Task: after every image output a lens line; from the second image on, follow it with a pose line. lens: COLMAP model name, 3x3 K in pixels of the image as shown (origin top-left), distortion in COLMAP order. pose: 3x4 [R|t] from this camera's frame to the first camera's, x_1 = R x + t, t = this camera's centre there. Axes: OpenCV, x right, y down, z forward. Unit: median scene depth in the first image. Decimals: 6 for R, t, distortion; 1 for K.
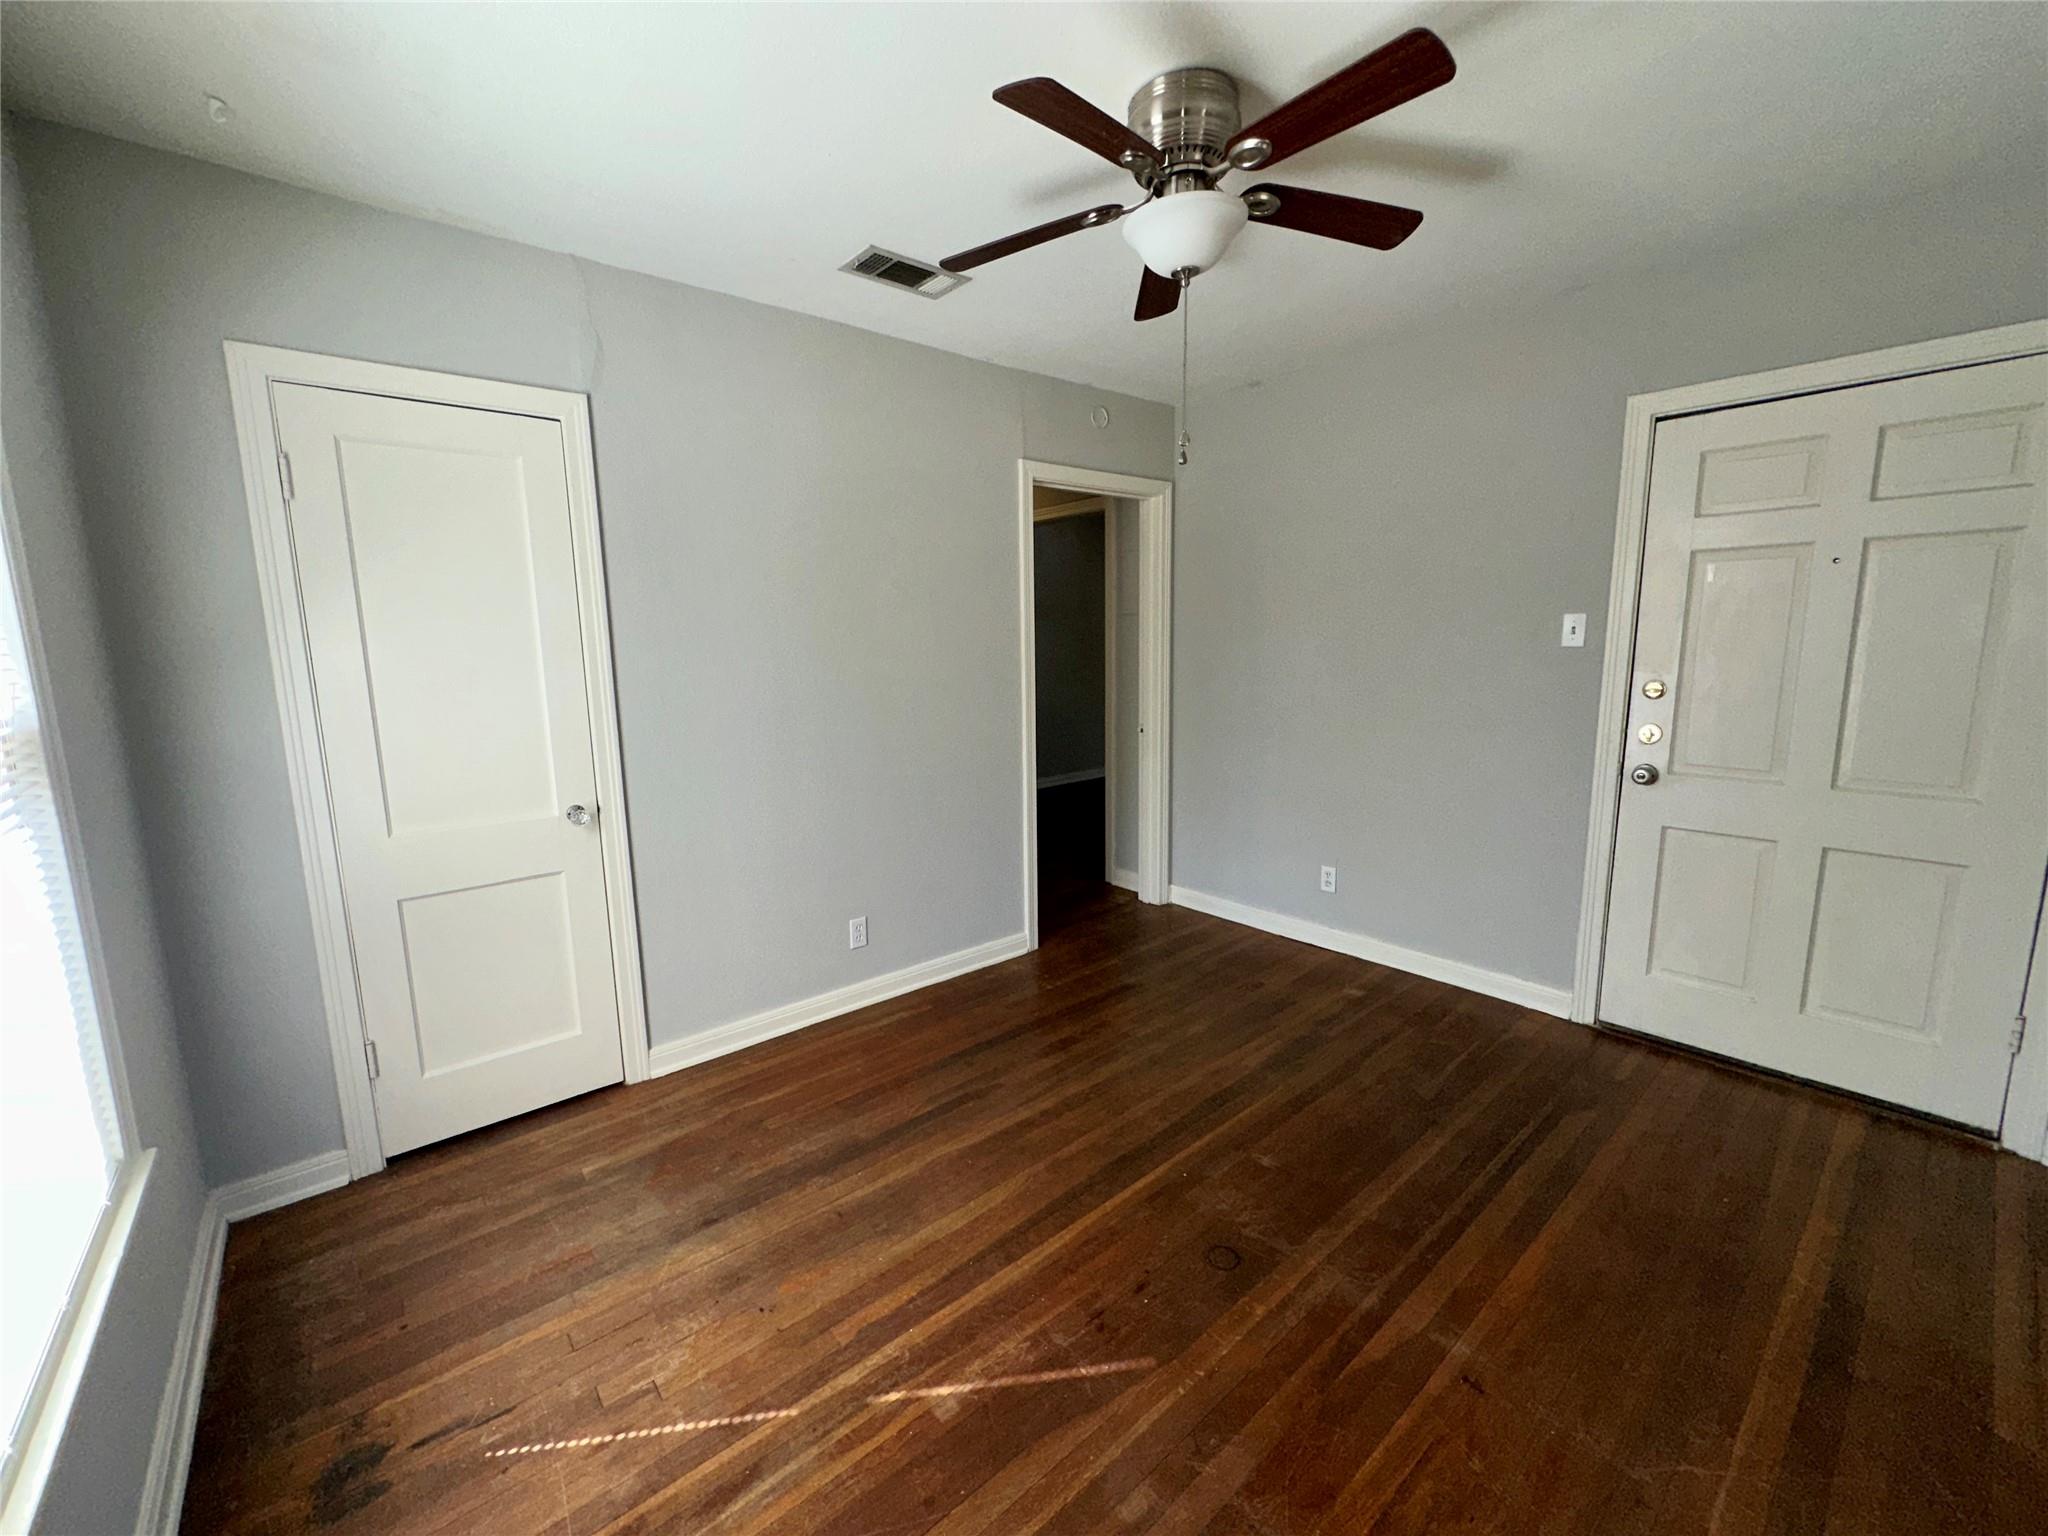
lens RADIAL K [[818.2, 0, 1025.1], [0, 818.2, 766.9], [0, 0, 1]] dist [-0.002169, 0.000024]
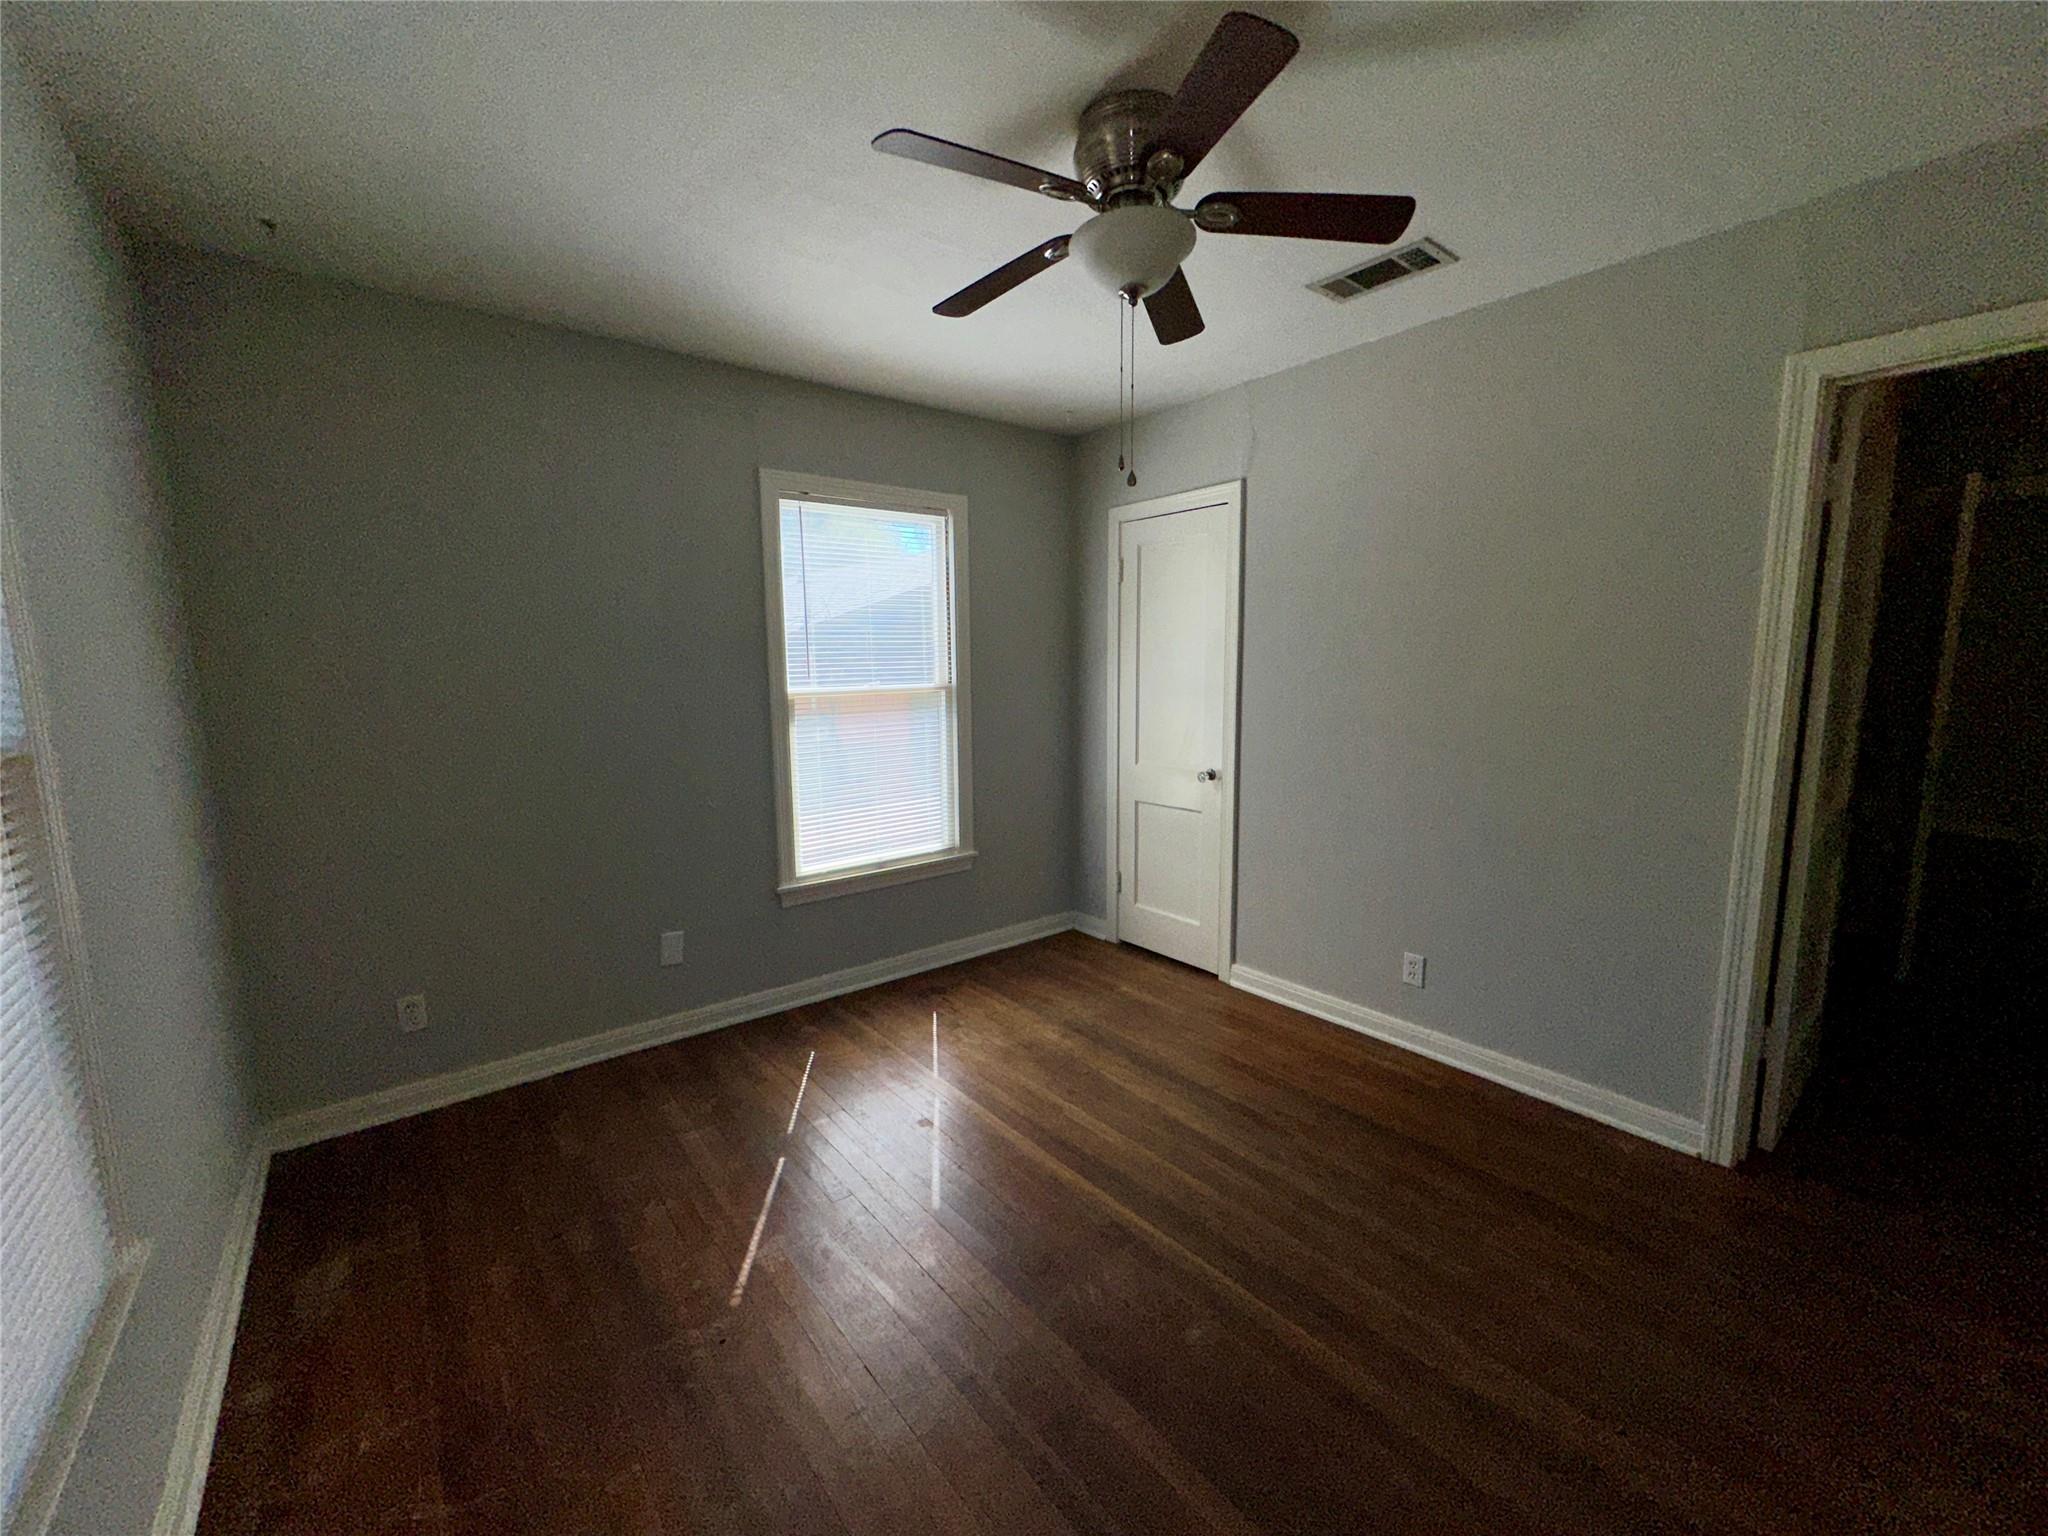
lens RADIAL K [[818.2, 0, 1025.1], [0, 818.2, 766.9], [0, 0, 1]] dist [-0.002169, 0.000024]
pose [[-0.025045, 0.148408, -0.988609, 1.022529], [-0.143300, 0.978174, 0.150472, -0.146719], [0.989362, 0.145436, -0.003231, 0.784888]]
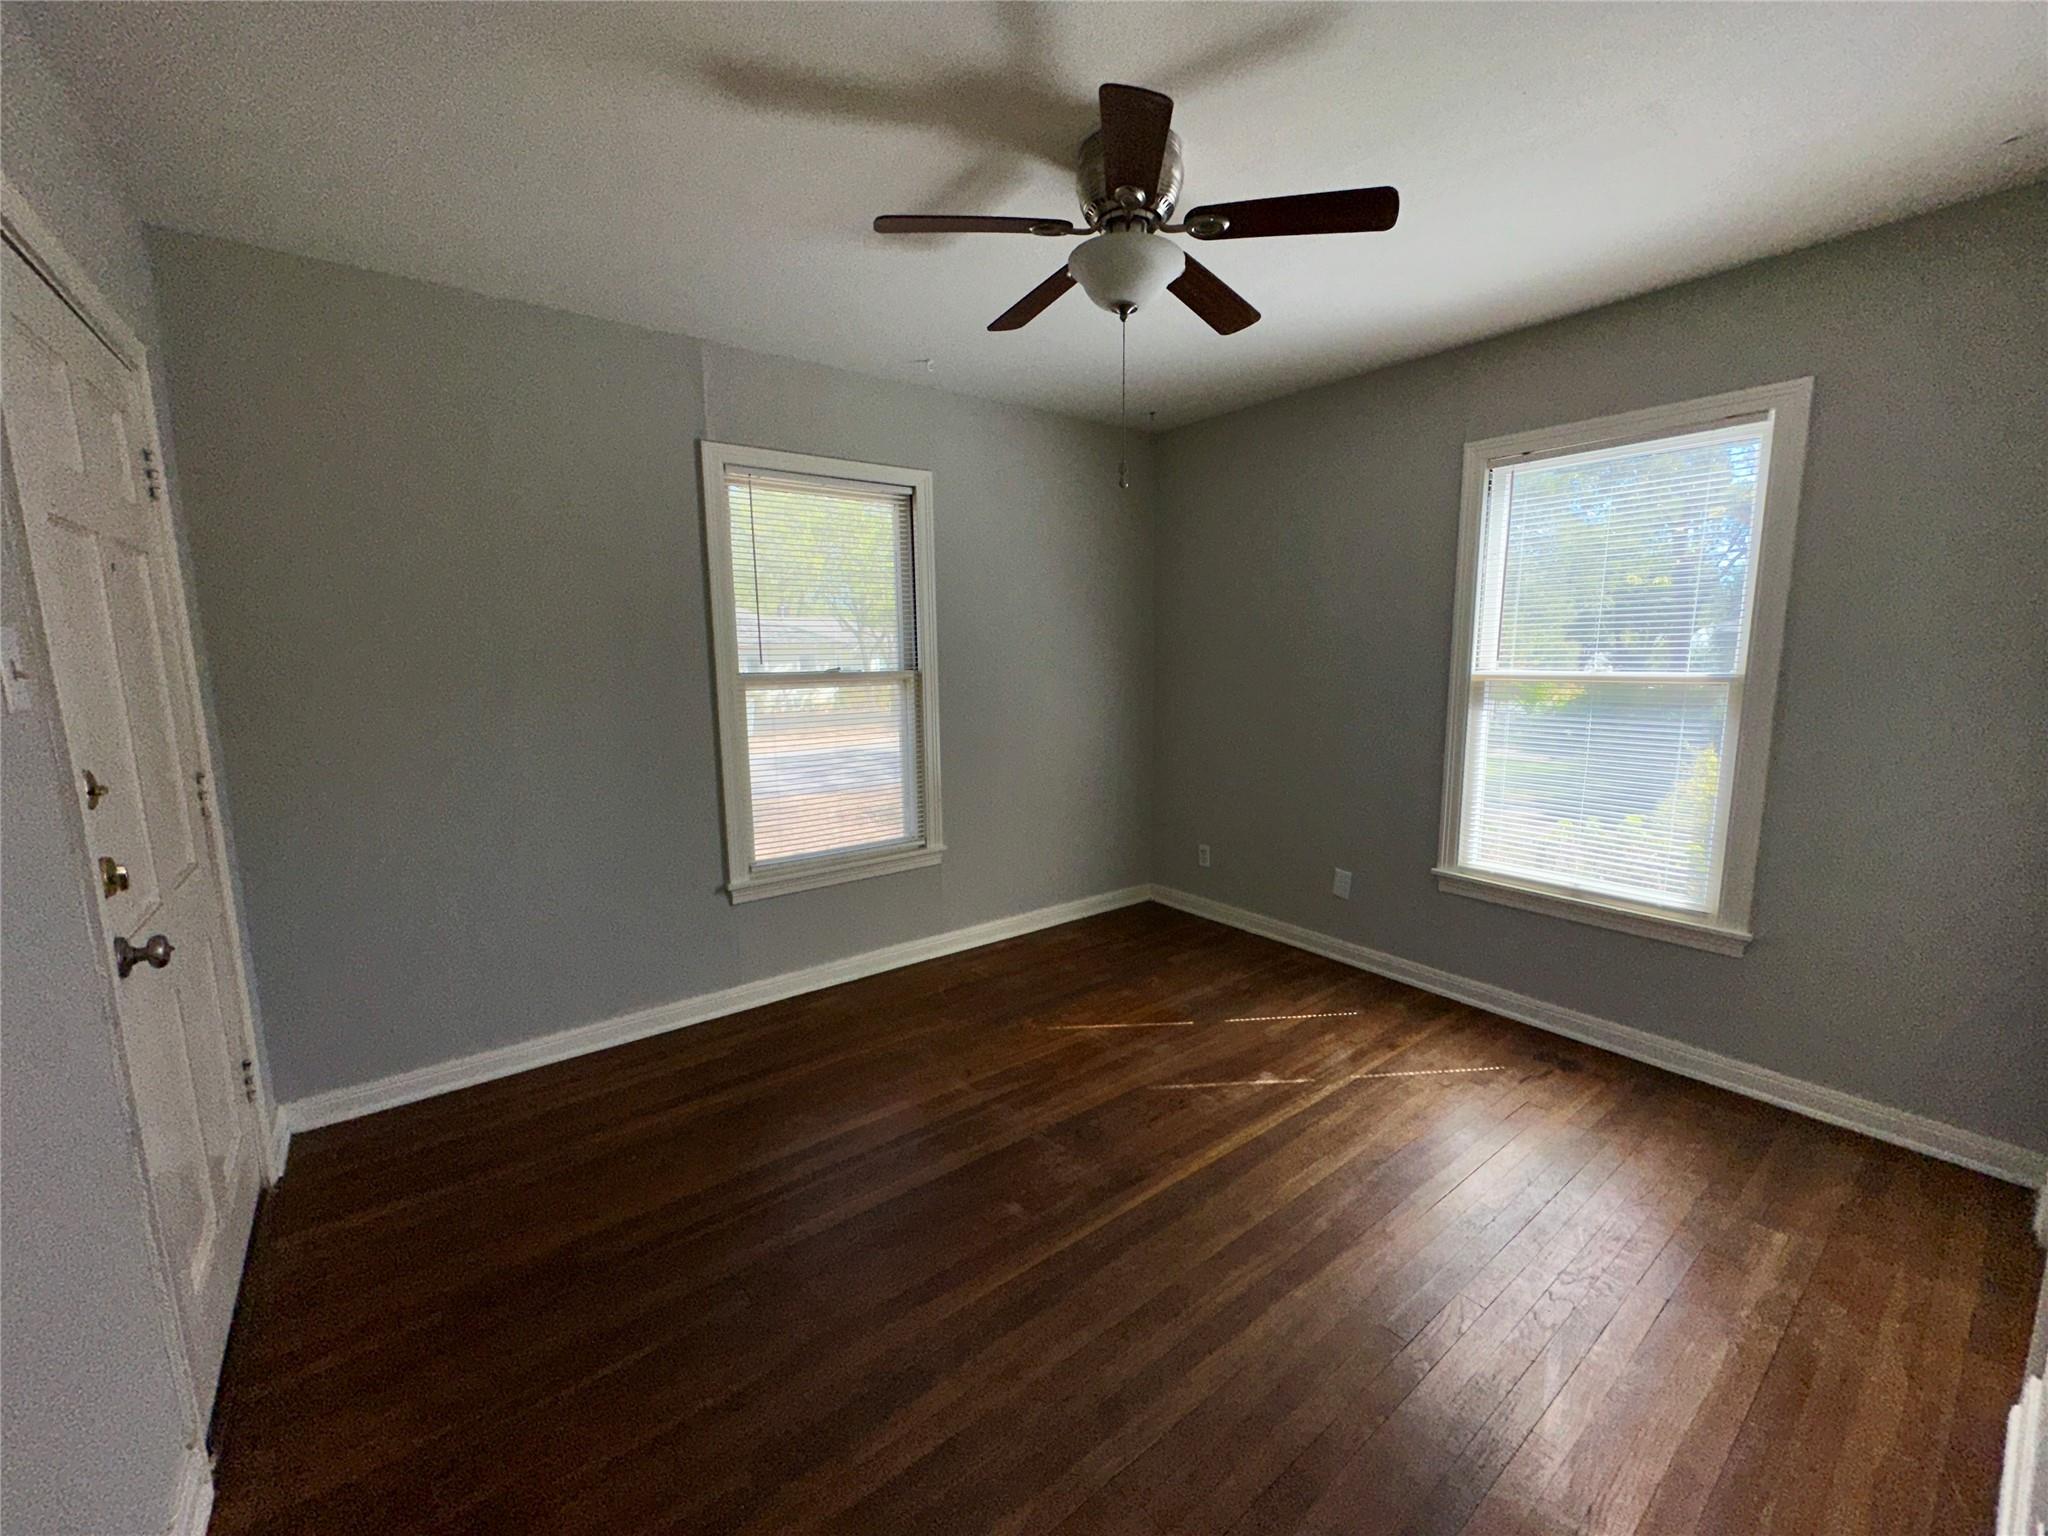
lens RADIAL K [[818.2, 0, 1025.1], [0, 818.2, 766.9], [0, 0, 1]] dist [-0.002169, 0.000024]
pose [[-0.998307, 0.022477, 0.053643, 0.227112], [0.037326, 0.954910, 0.294538, -0.290392], [-0.044604, 0.296042, -0.954133, 1.801000]]
